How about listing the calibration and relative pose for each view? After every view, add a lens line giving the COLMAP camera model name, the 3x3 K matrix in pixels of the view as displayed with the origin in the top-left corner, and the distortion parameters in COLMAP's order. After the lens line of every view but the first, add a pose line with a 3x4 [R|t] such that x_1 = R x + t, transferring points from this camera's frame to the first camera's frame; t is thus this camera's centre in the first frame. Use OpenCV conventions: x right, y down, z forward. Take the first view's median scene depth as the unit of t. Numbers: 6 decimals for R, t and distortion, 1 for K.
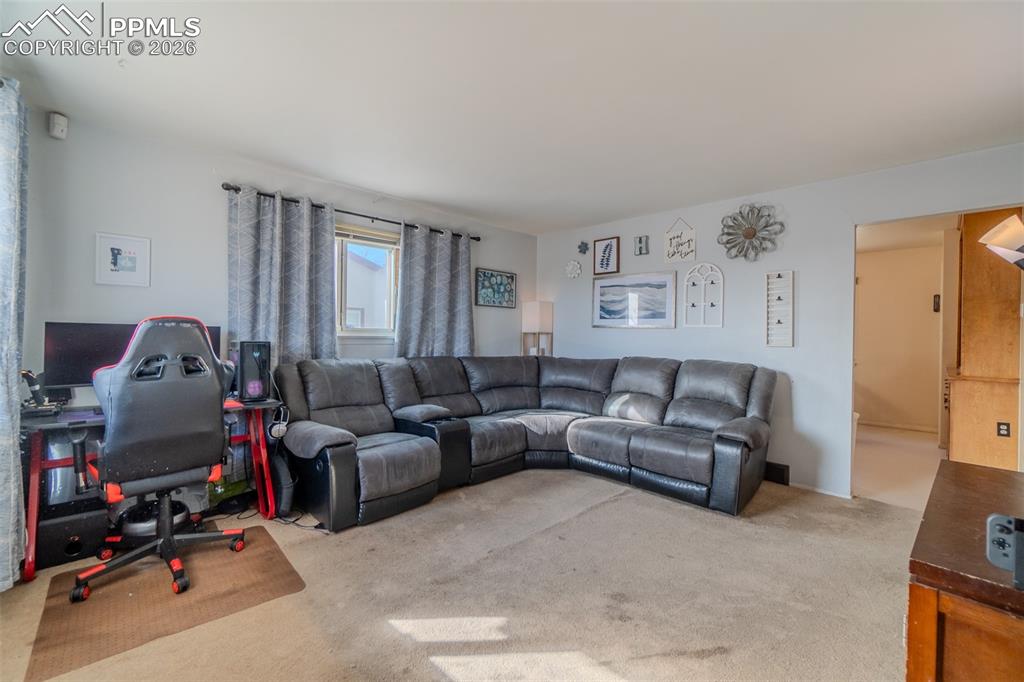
lens RADIAL K [[438.4, 0, 500.3], [0, 438.4, 337.9], [0, 0, 1]] dist [-0.001198, 0.000041]
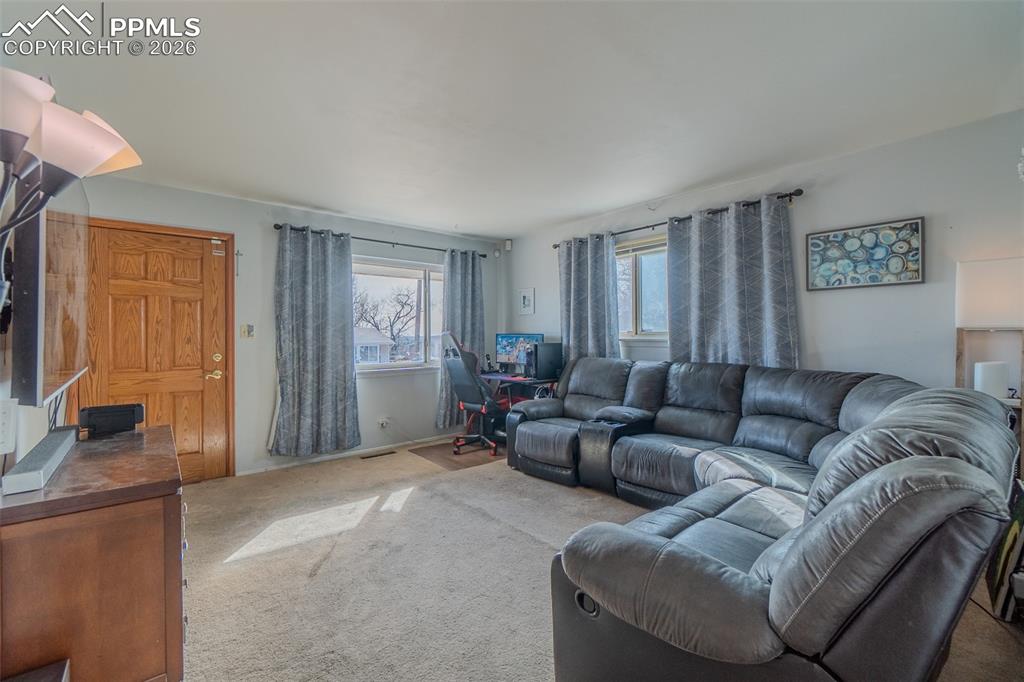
lens RADIAL K [[438.4, 0, 500.3], [0, 438.4, 337.9], [0, 0, 1]] dist [-0.001198, 0.000041]
pose [[-0.066528, -0.013616, -0.997692, 0.761759], [-0.007835, 0.999883, -0.013123, 0.009920], [0.997754, 0.006944, -0.066626, 0.702998]]
